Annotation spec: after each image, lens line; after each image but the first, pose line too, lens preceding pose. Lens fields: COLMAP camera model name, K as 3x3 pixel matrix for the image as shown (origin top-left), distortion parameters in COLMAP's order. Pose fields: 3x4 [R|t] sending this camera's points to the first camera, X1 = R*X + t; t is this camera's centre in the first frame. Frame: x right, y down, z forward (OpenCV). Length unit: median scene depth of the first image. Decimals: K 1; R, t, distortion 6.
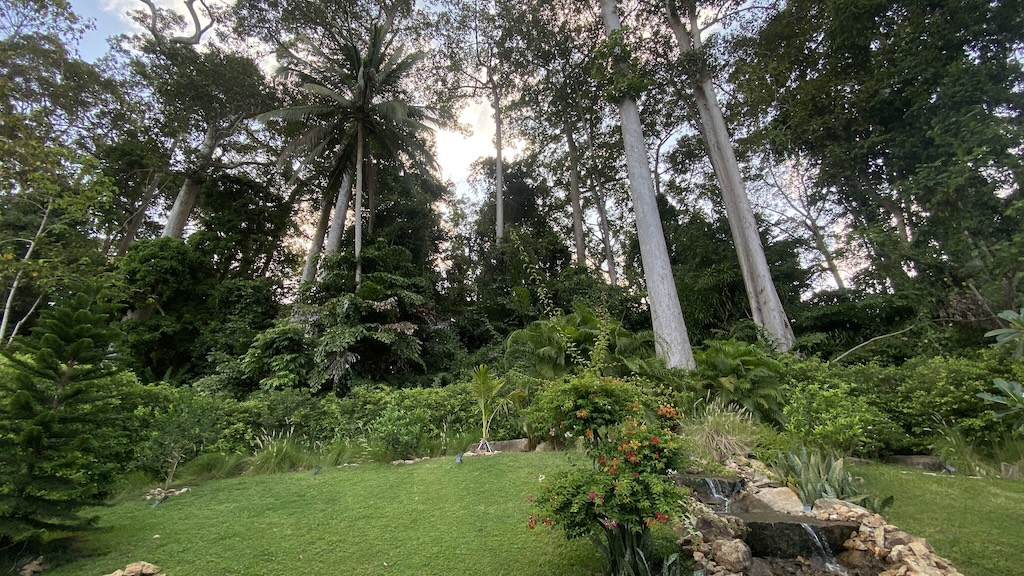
lens RADIAL K [[429.2, 0, 504.8], [0, 429.2, 290.5], [0, 0, 1]] dist [-0.008591, -0.000353]
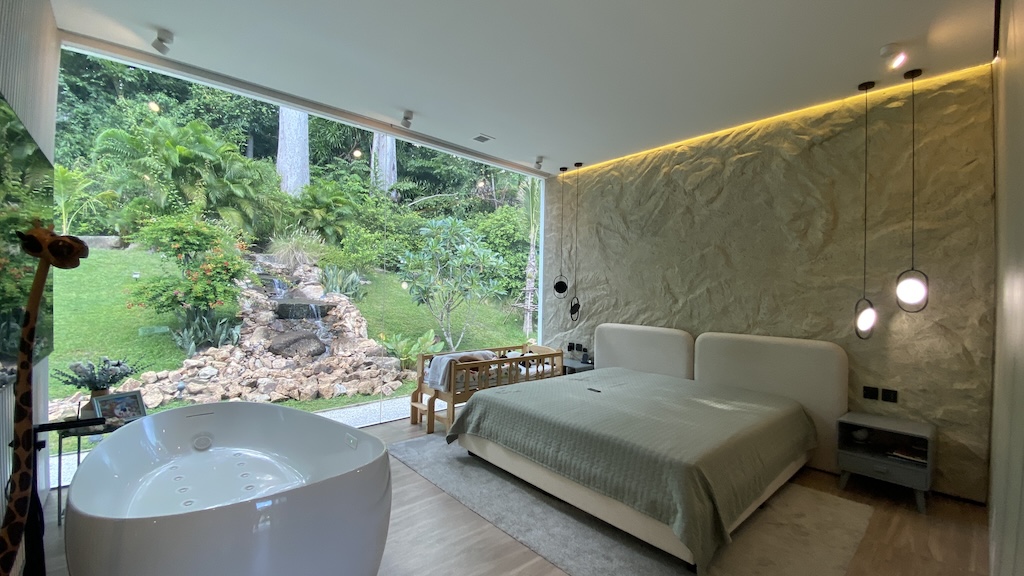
lens RADIAL K [[412.4, 0, 515.3], [0, 412.4, 289.9], [0, 0, 1]] dist [0.036930, -0.028888]
pose [[0.672728, 0.012601, 0.739782, -0.060965], [-0.348954, 0.887072, 0.302215, -0.247500], [-0.652432, -0.461459, 0.601155, -0.435899]]
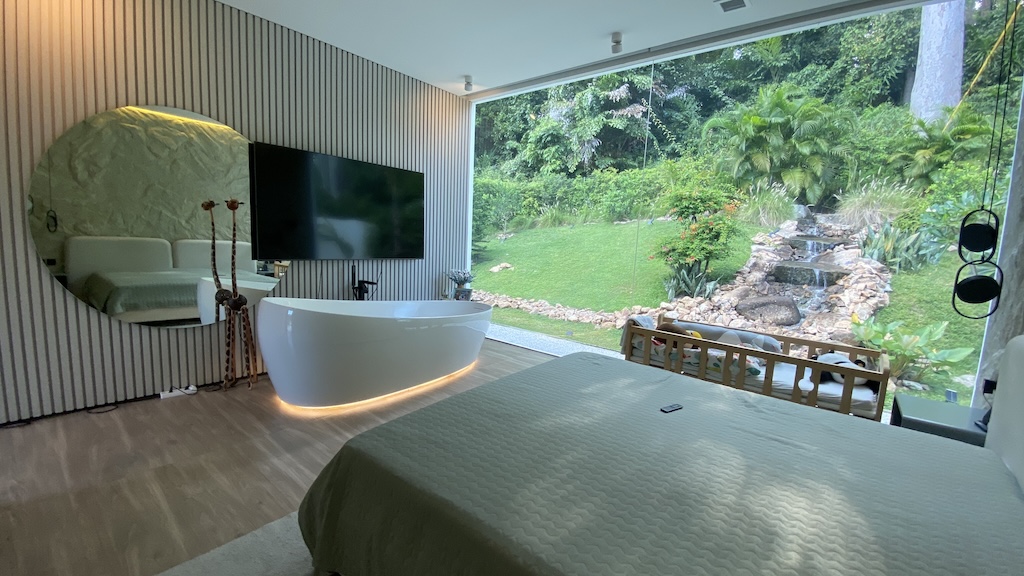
lens RADIAL K [[412.4, 0, 515.3], [0, 412.4, 289.9], [0, 0, 1]] dist [0.036930, -0.028888]
pose [[0.834168, 0.108792, -0.540674, 0.336032], [0.204138, 0.849814, 0.485947, -0.247462], [0.512340, -0.515733, 0.686679, -0.453739]]
